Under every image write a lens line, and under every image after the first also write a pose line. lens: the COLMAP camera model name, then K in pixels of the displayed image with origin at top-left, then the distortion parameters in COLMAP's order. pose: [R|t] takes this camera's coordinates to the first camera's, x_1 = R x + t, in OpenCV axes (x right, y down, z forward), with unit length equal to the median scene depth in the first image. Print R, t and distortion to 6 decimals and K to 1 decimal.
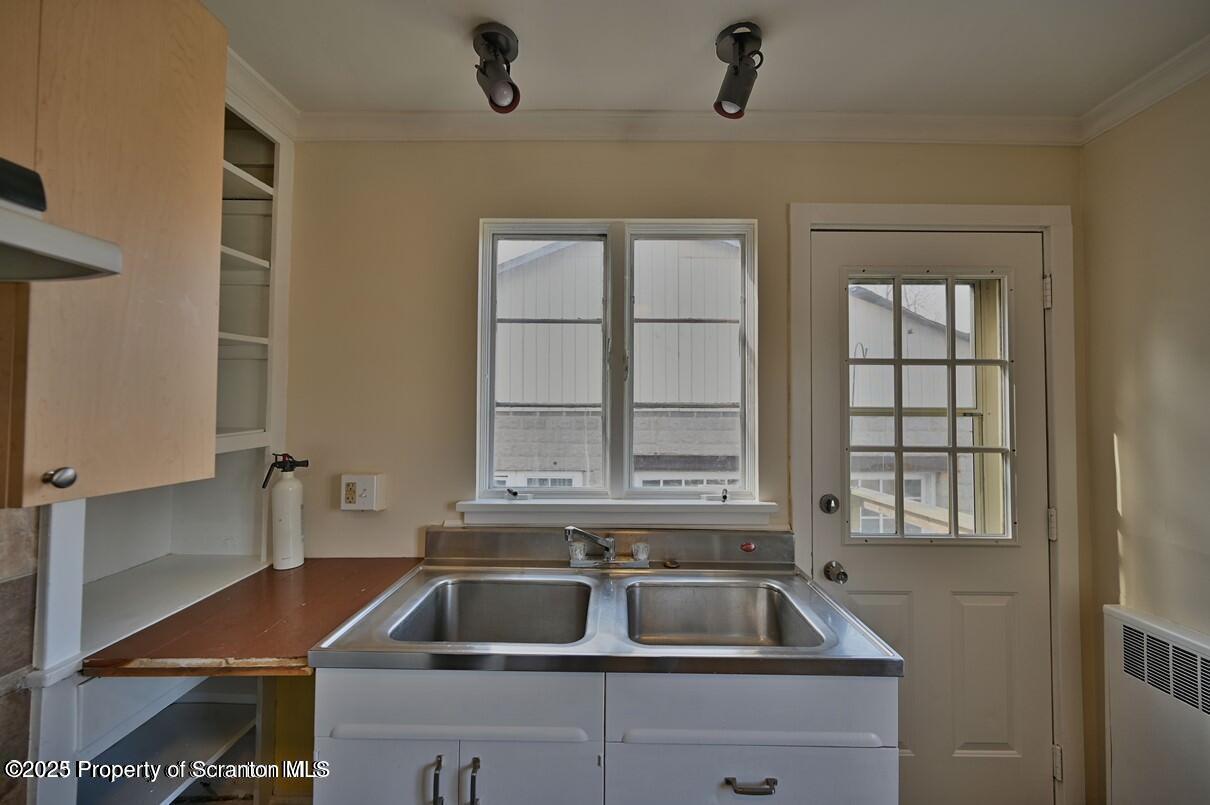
lens RADIAL K [[472.5, 0, 611.7], [0, 472.5, 399.4], [0, 0, 1]] dist [-0.001494, -0.000175]
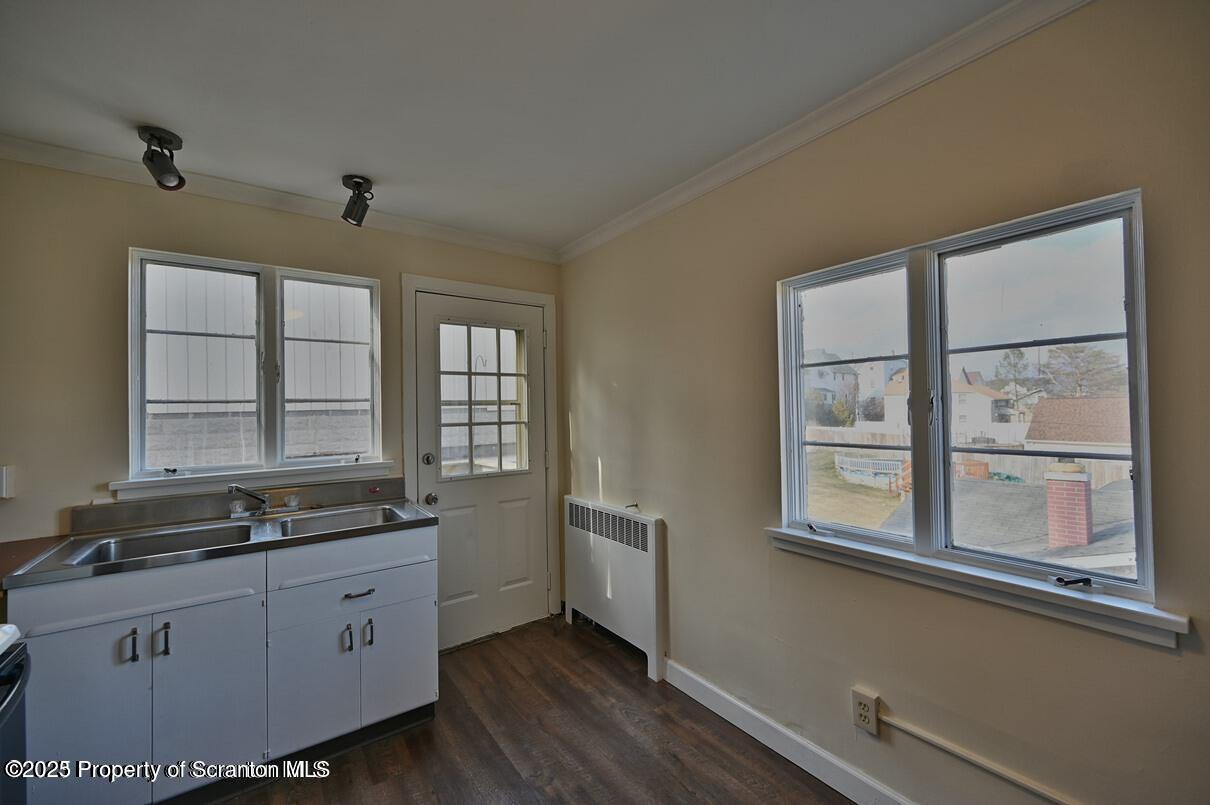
lens RADIAL K [[476.8, 0, 607.8], [0, 476.8, 400.8], [0, 0, 1]] dist [0.000393, -0.000045]
pose [[0.803613, -0.011075, 0.595049, -0.026426], [0.008015, 0.999938, 0.007786, 0.009982], [-0.595098, -0.001488, 0.803652, -0.719662]]
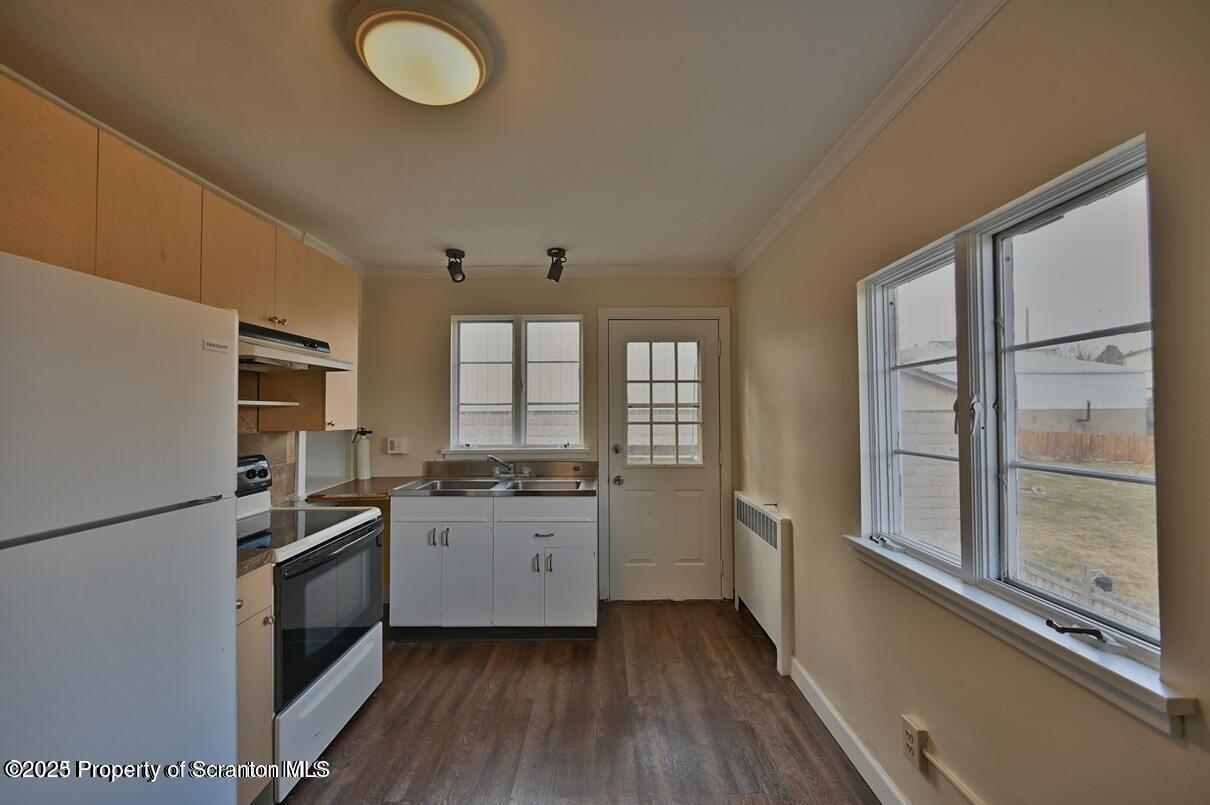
lens RADIAL K [[476.8, 0, 607.8], [0, 476.8, 400.8], [0, 0, 1]] dist [0.000393, -0.000045]
pose [[0.999901, -0.010736, 0.009142, 0.404526], [0.010749, 0.999941, -0.001423, 0.006696], [-0.009126, 0.001521, 0.999957, -1.156419]]
